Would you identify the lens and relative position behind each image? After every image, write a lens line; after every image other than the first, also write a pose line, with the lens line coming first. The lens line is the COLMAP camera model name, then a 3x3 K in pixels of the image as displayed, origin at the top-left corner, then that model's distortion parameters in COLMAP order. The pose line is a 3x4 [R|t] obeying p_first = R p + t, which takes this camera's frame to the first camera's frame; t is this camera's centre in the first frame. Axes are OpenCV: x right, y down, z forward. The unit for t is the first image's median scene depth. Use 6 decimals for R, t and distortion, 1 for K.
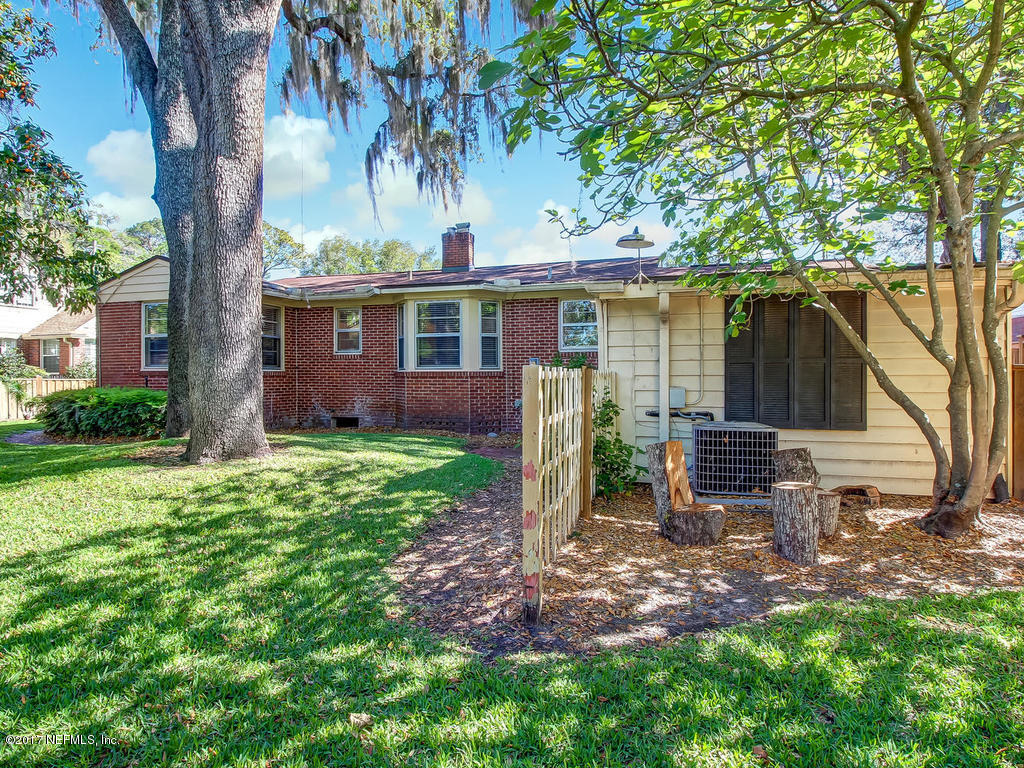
lens RADIAL K [[537.9, 0, 514.6], [0, 537.9, 382.5], [0, 0, 1]] dist [0.000715, 0.000731]
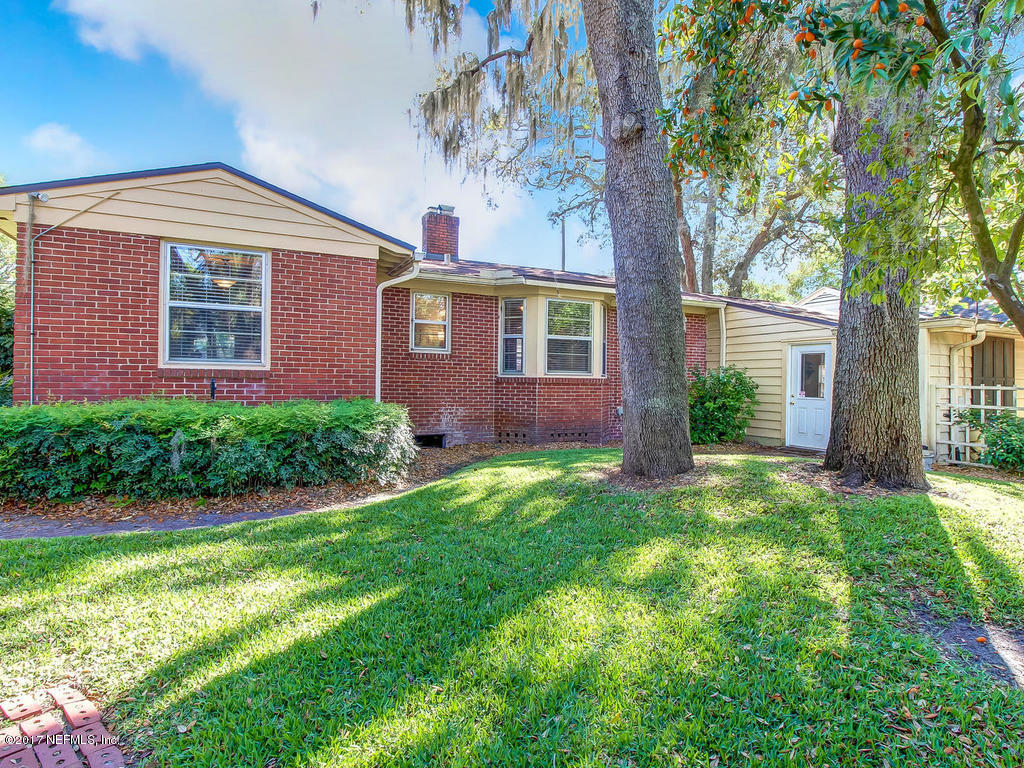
lens RADIAL K [[537.9, 0, 514.6], [0, 537.9, 382.5], [0, 0, 1]] dist [0.000715, 0.000731]
pose [[0.737870, 0.005480, 0.674921, -0.816896], [-0.007817, 0.999969, 0.000426, -0.012325], [-0.674898, -0.005591, 0.737890, 0.384620]]
